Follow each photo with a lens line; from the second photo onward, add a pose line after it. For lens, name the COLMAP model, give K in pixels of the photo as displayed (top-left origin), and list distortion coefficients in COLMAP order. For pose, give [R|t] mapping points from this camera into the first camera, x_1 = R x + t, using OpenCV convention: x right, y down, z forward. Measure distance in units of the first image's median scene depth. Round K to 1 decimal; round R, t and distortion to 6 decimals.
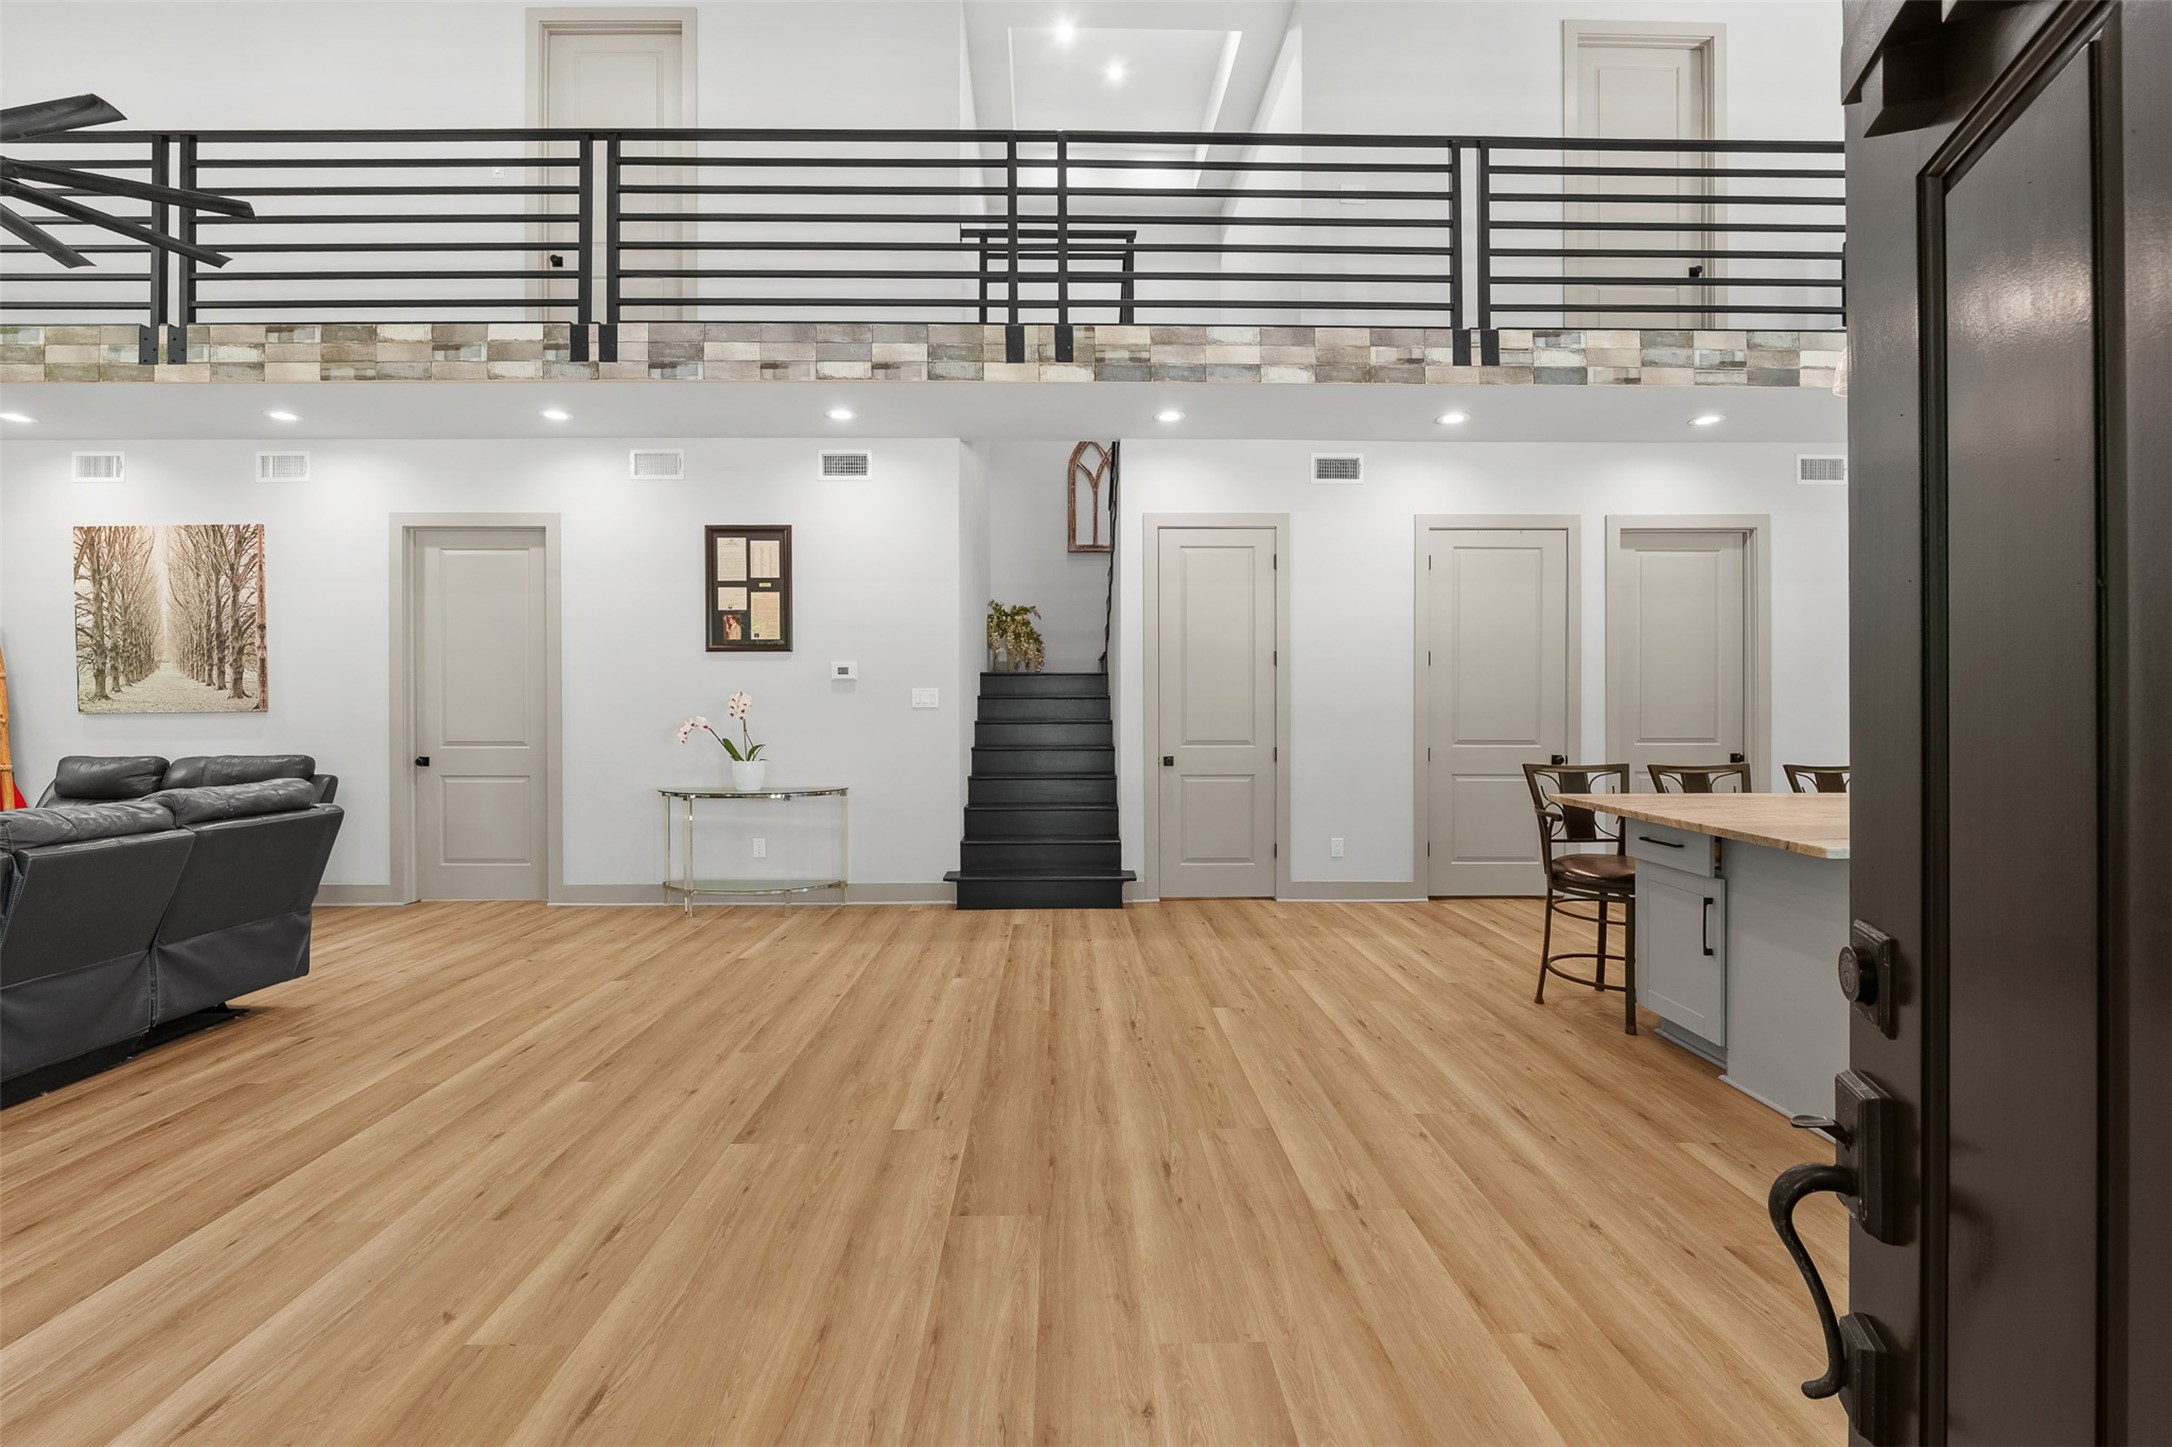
lens RADIAL K [[891.5, 0, 1077.0], [0, 891.5, 708.8], [0, 0, 1]] dist [-0.011639, -0.000224]
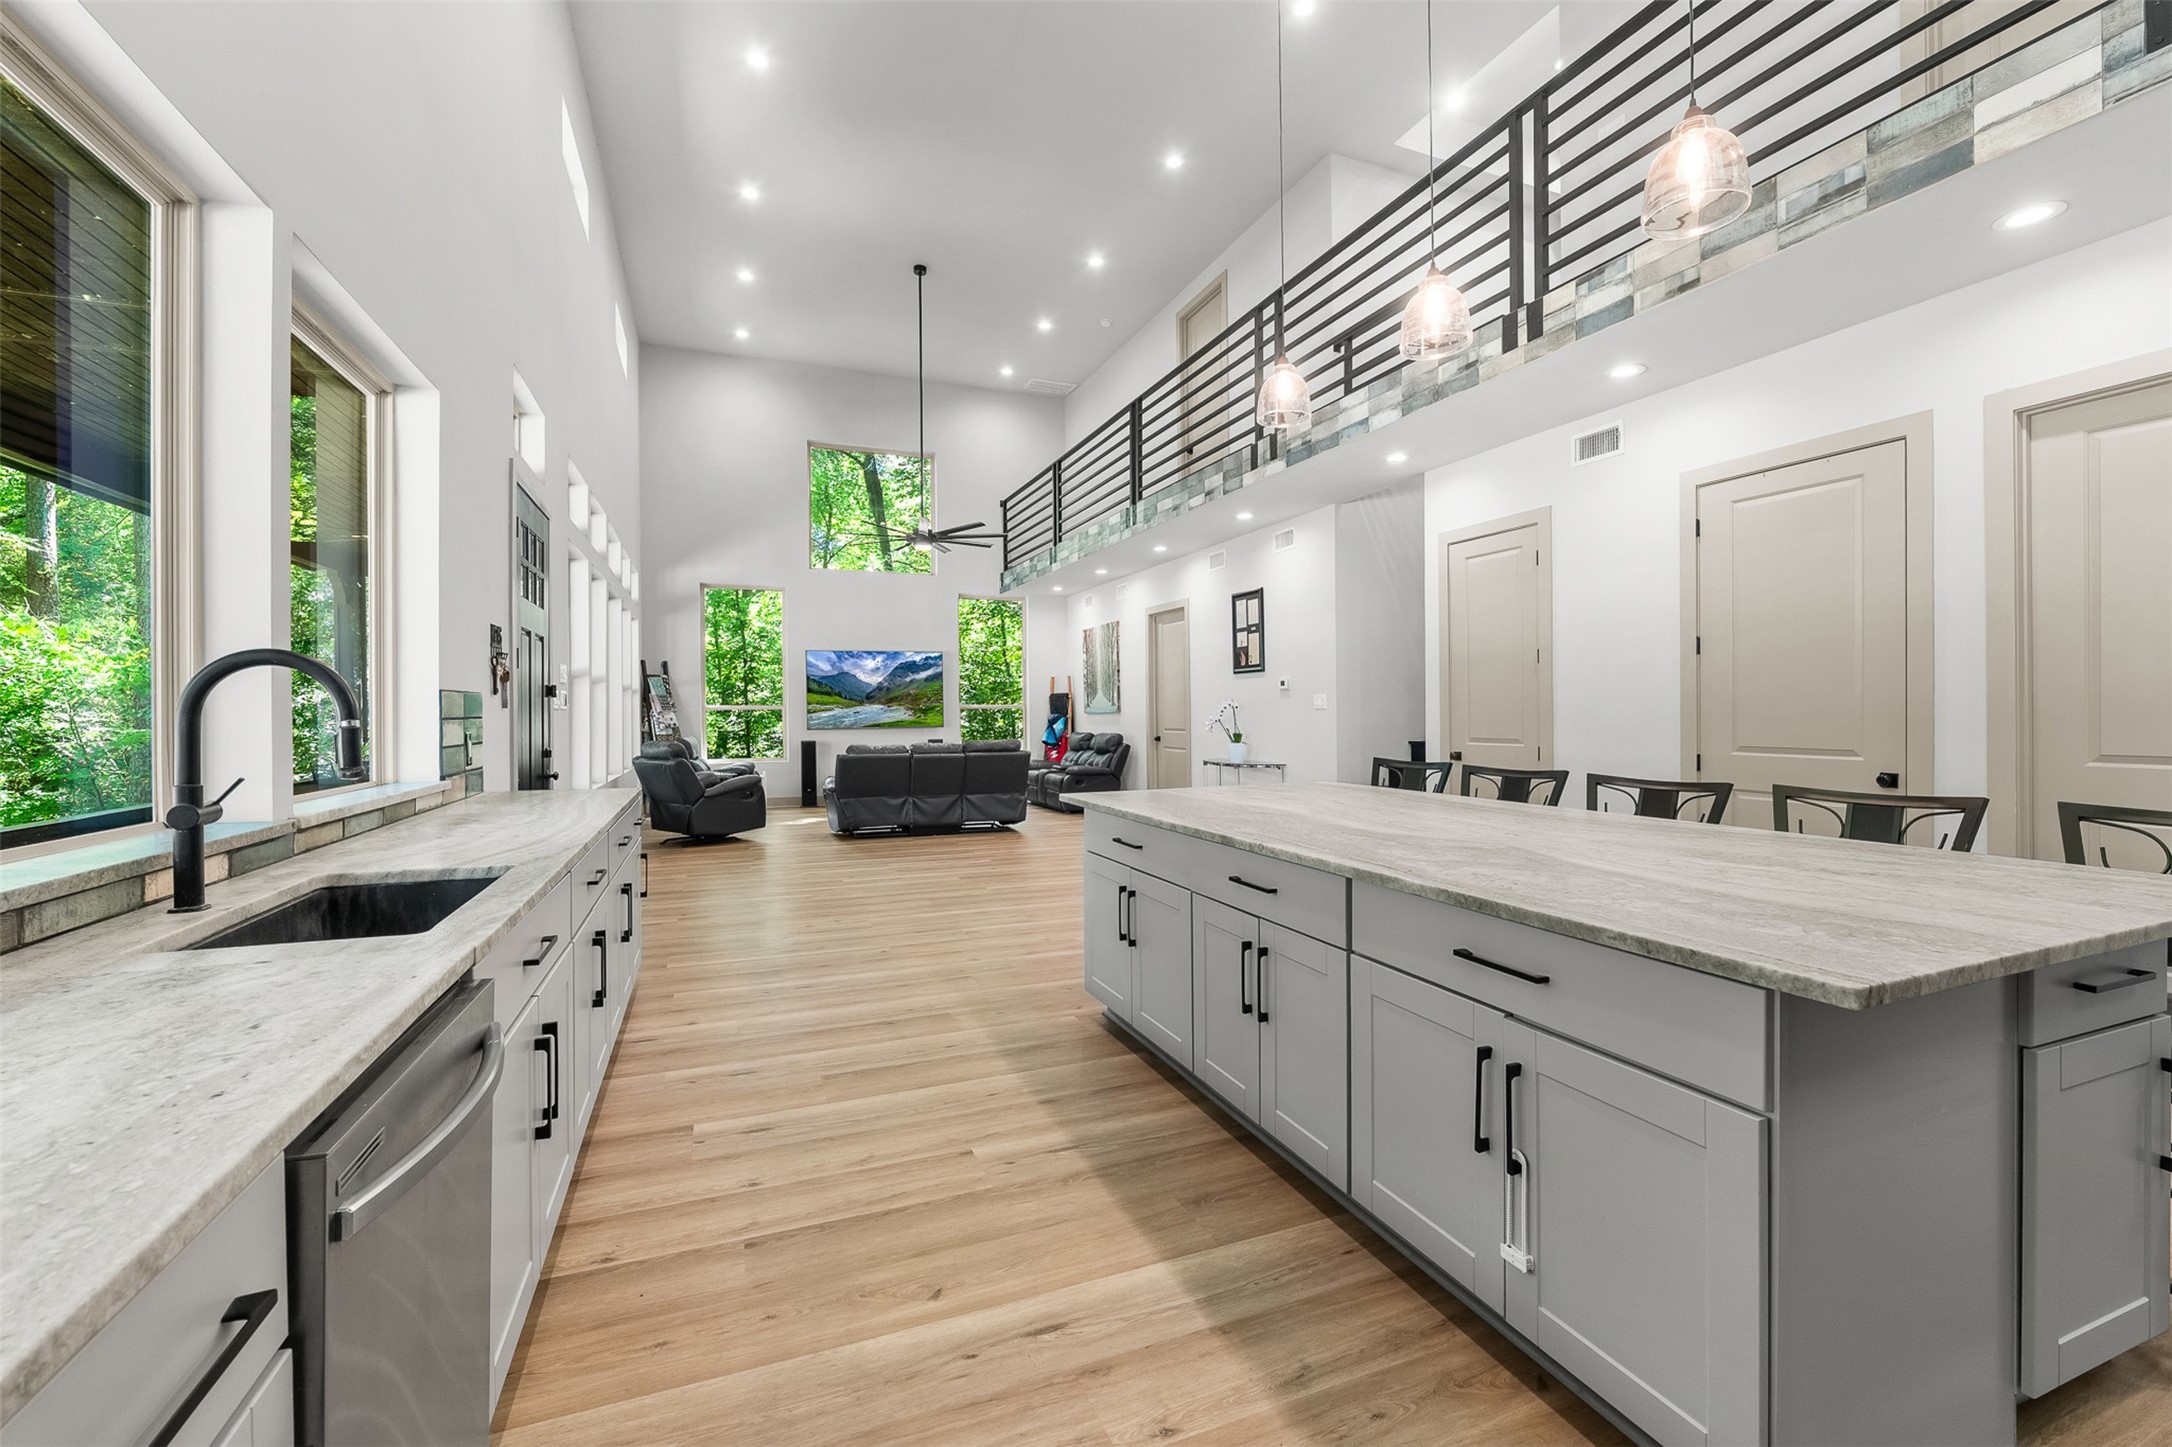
lens RADIAL K [[891.5, 0, 1077.0], [0, 891.5, 708.8], [0, 0, 1]] dist [-0.011639, -0.000224]
pose [[0.348626, -0.004732, -0.937250, 1.168493], [0.004681, 0.999984, -0.003308, 0.002639], [0.937250, -0.003234, 0.348643, 0.222647]]
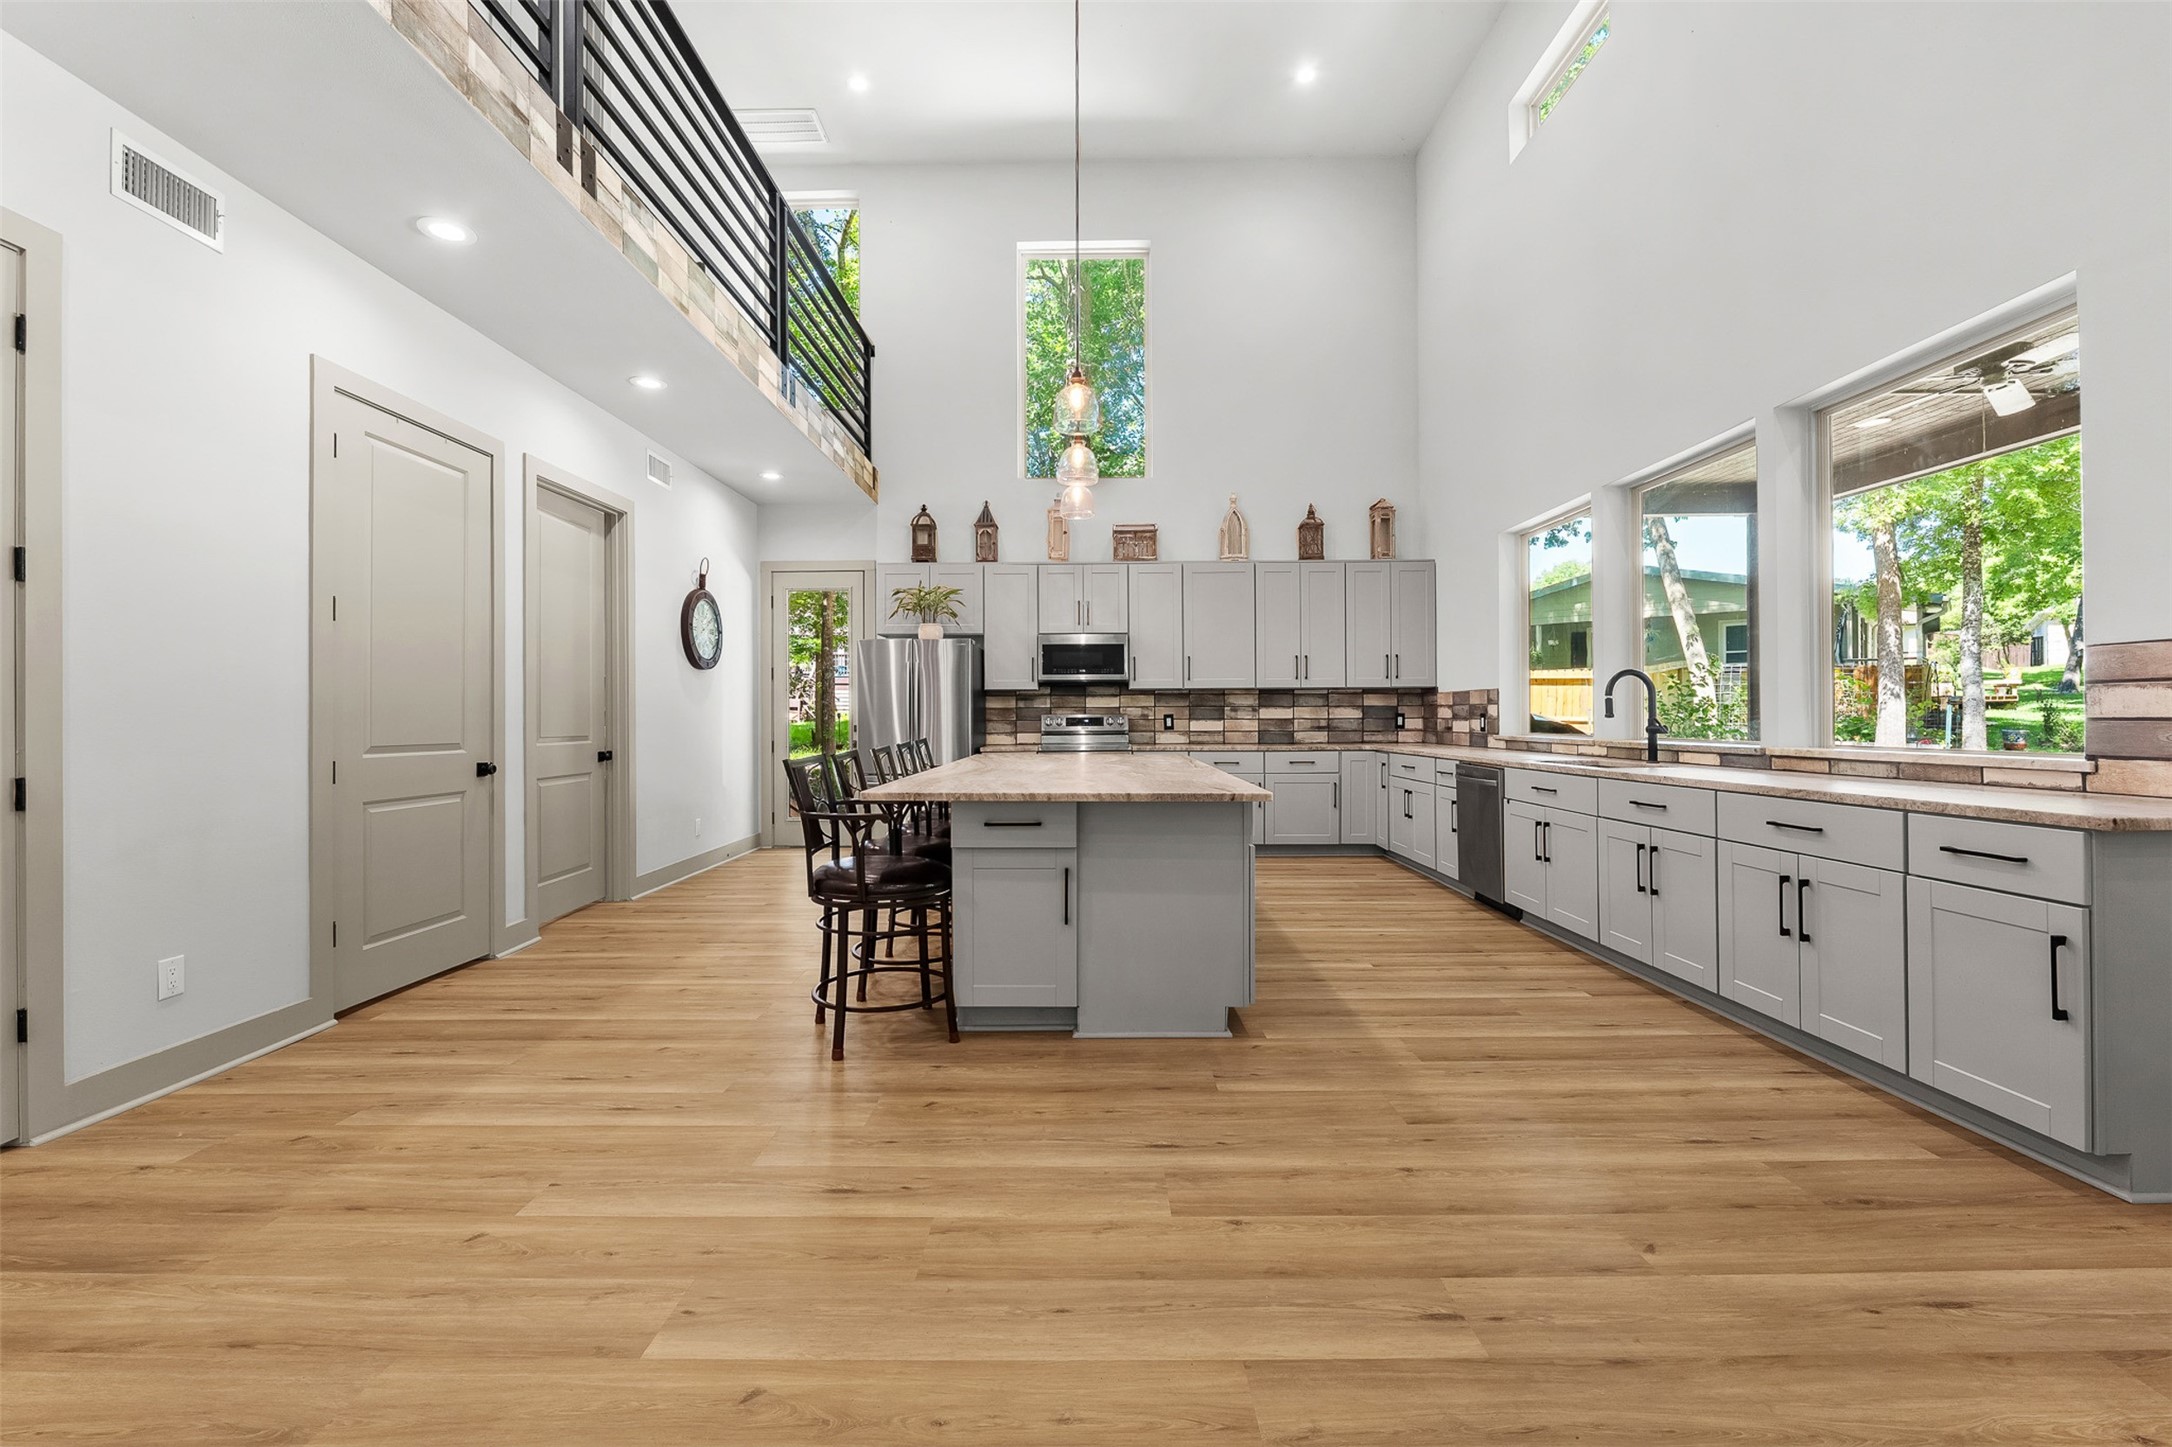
lens RADIAL K [[886.7, 0, 1082.4], [0, 886.7, 720.2], [0, 0, 1]] dist [-0.012098, -0.000287]
pose [[0.027568, -0.002729, 0.999616, -0.203959], [0.007266, 0.999970, 0.002530, 0.023398], [-0.999594, 0.007193, 0.027587, 0.600901]]
